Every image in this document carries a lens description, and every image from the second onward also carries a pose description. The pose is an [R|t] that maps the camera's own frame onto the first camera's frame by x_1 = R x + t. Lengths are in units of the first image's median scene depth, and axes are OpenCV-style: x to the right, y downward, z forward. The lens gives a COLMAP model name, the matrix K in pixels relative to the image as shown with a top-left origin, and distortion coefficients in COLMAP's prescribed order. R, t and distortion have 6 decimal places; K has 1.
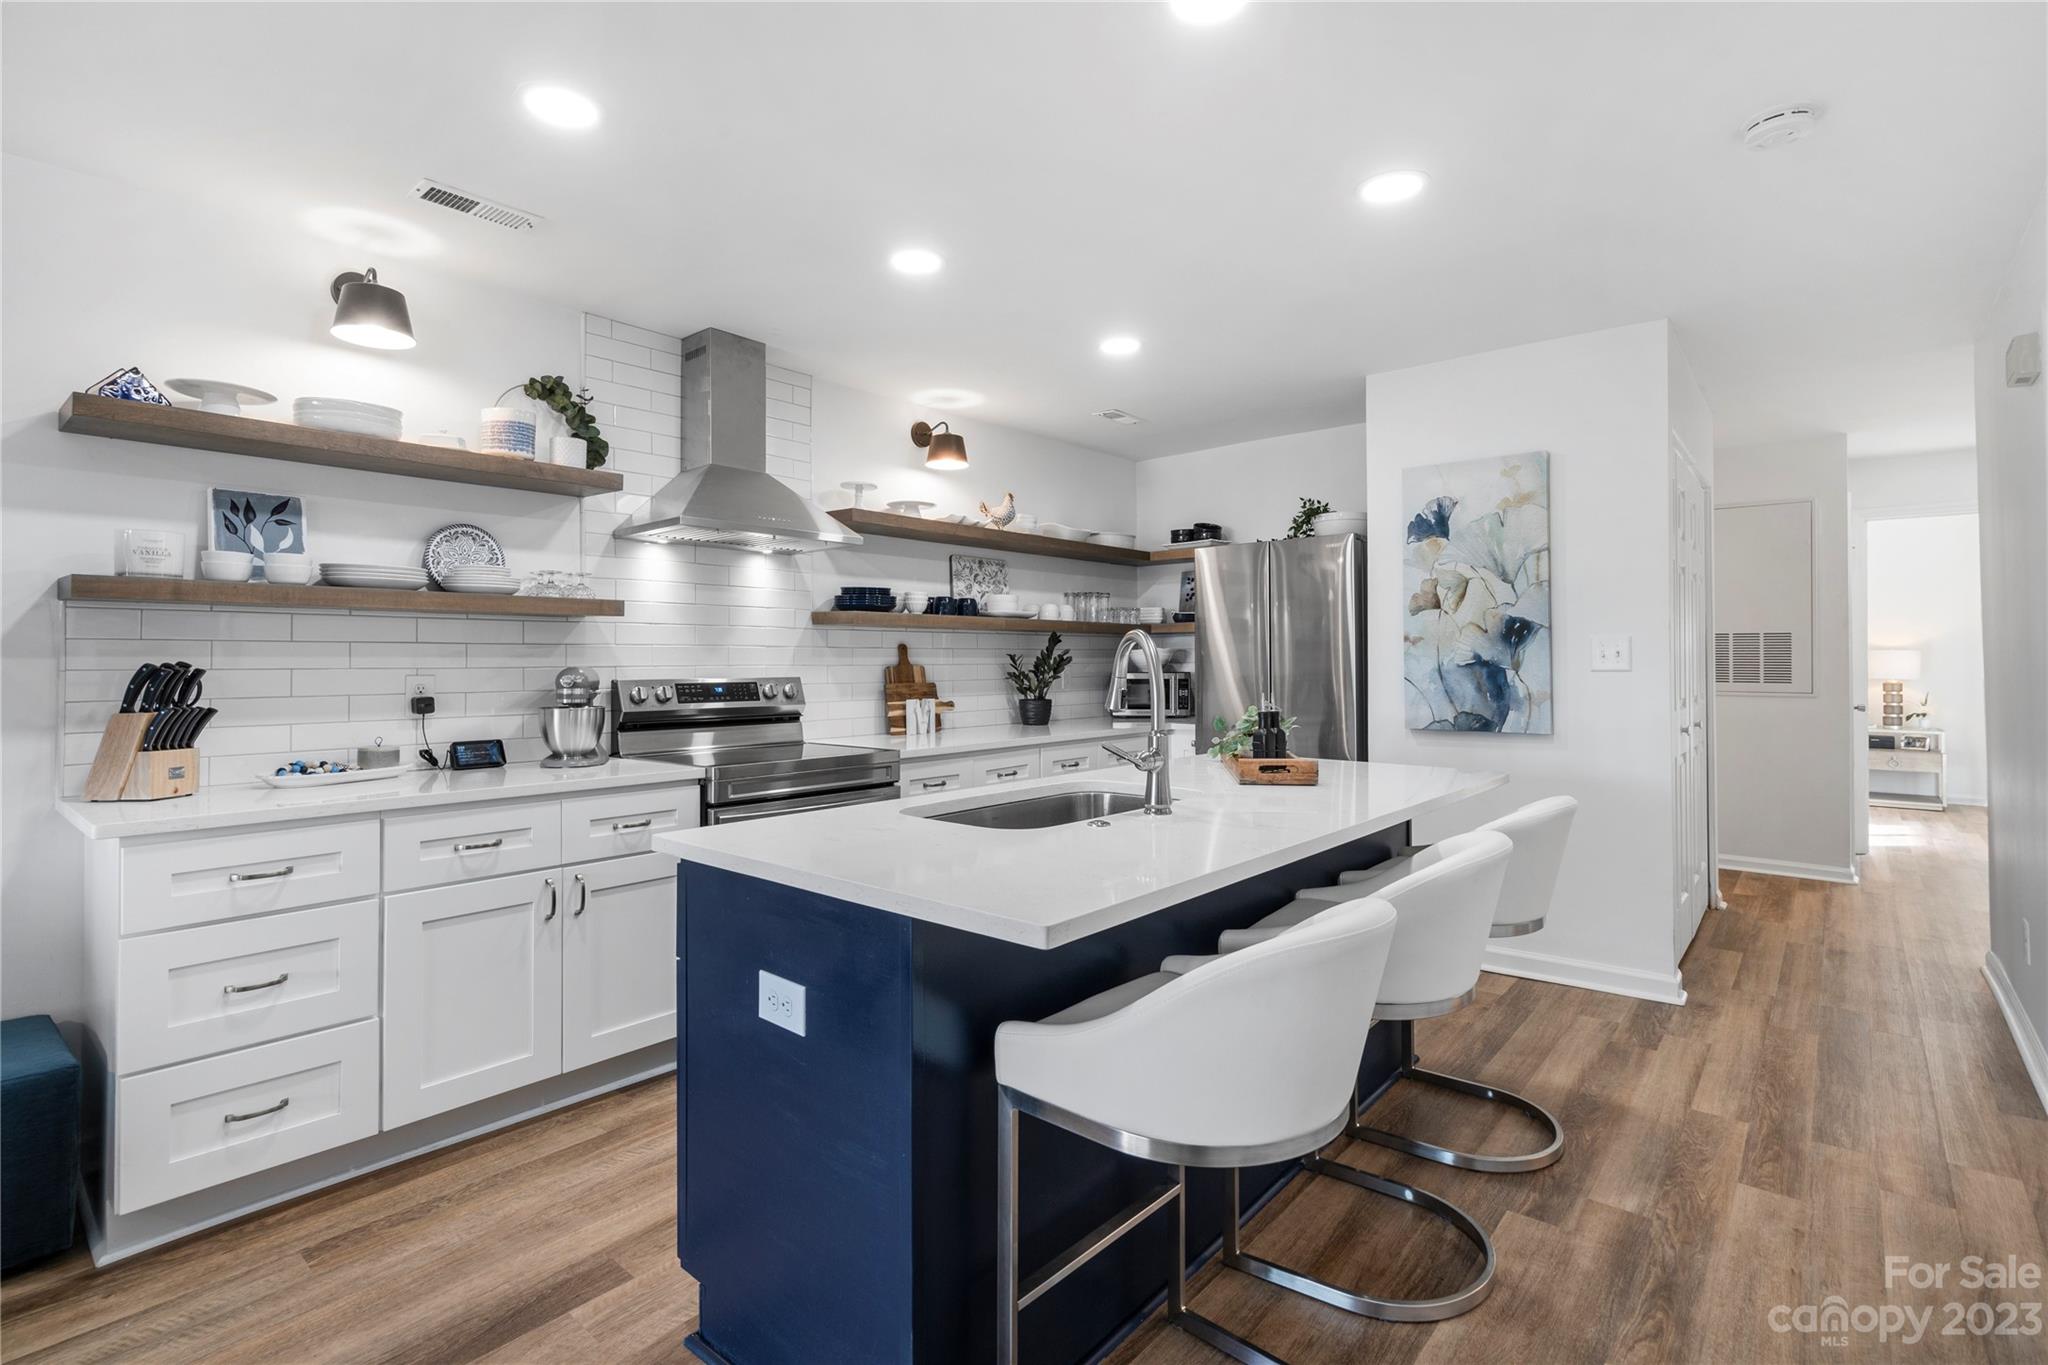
lens RADIAL K [[961.7, 0, 1027.5], [0, 961.7, 642.2], [0, 0, 1]] dist [0.000127, 0.000587]
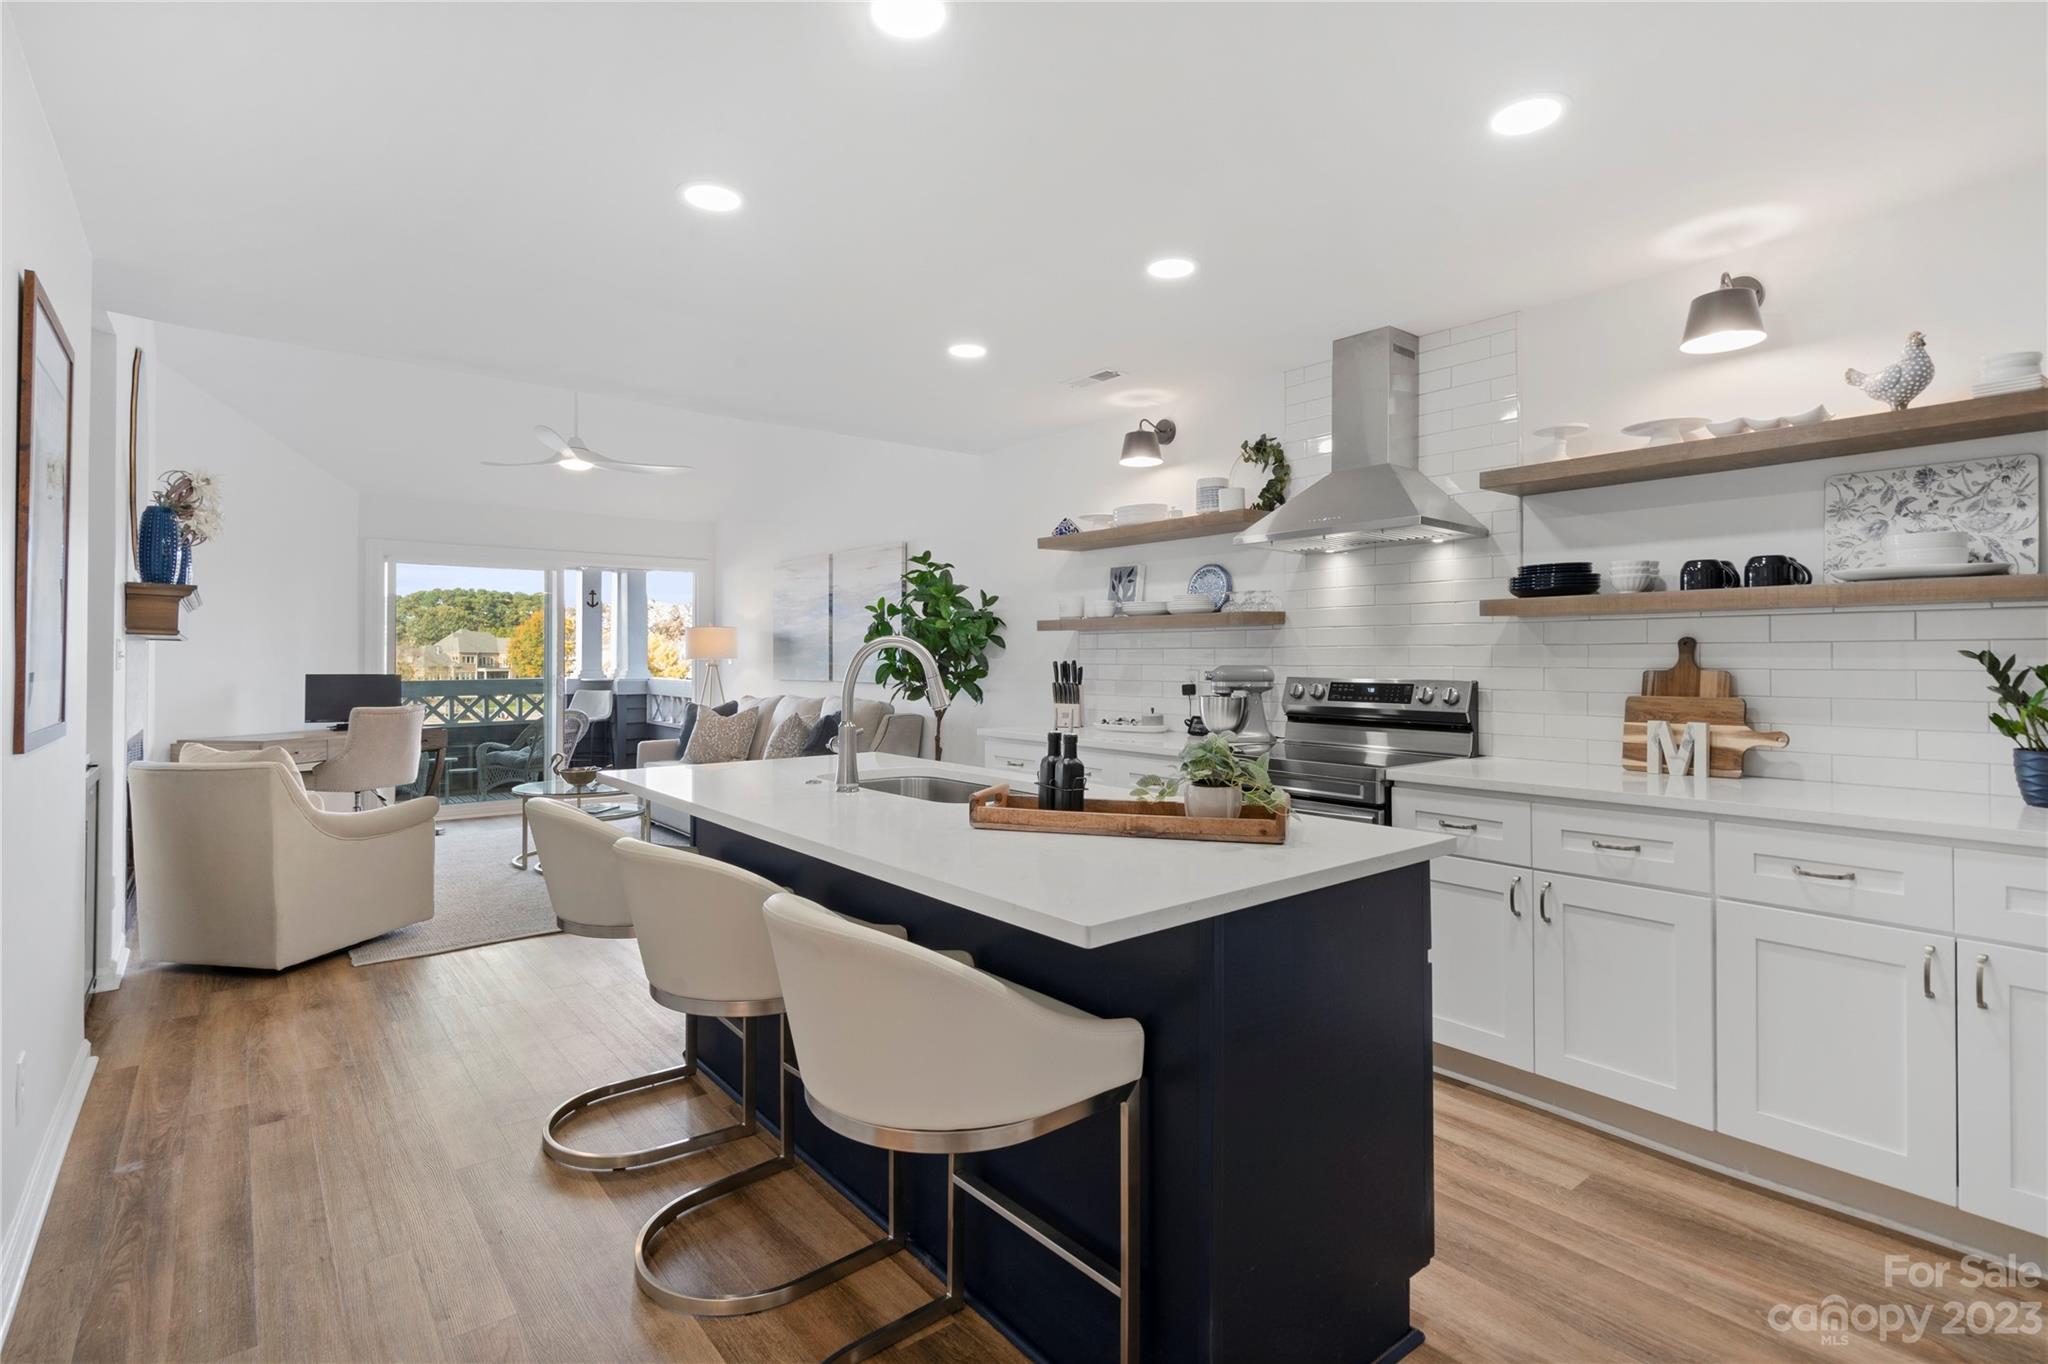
lens RADIAL K [[969.7, 0, 1021.5], [0, 969.7, 618.5], [0, 0, 1]] dist [-0.000987, 0.000015]
pose [[-0.179889, -0.037384, -0.982976, 0.692696], [0.018608, 0.998969, -0.041398, 0.009394], [0.983511, -0.025738, -0.179008, 0.773439]]
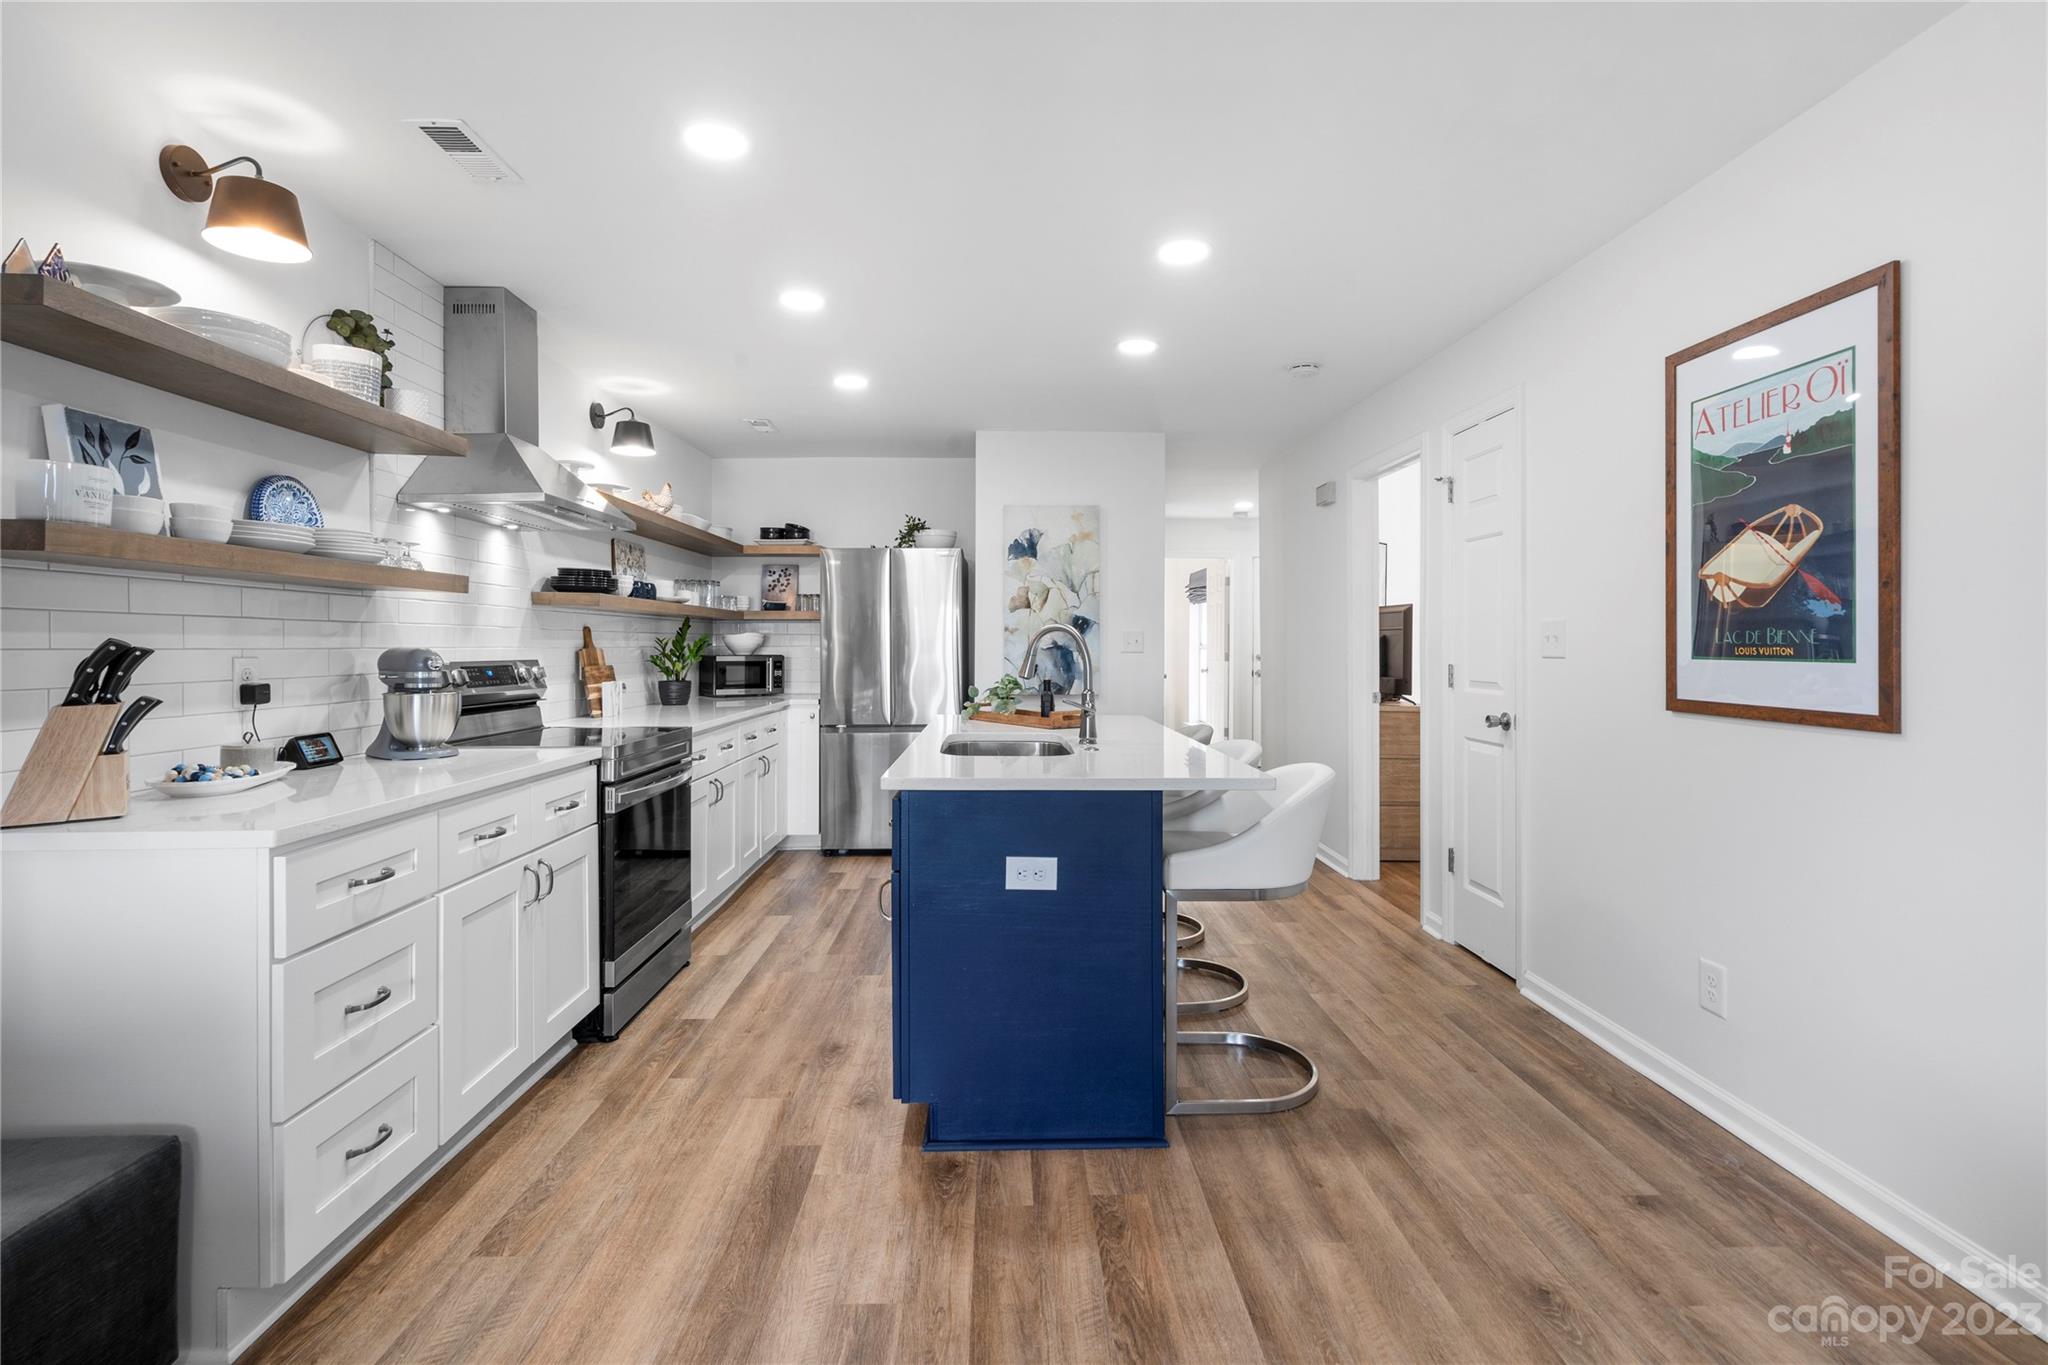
lens RADIAL K [[955.4, 0, 1018.2], [0, 955.4, 641.7], [0, 0, 1]] dist [-0.001407, 0.000167]
pose [[0.745275, 0.006536, 0.666725, -0.522905], [-0.015881, 0.999842, 0.007951, 0.003145], [-0.666568, -0.016514, 0.745261, -0.031463]]
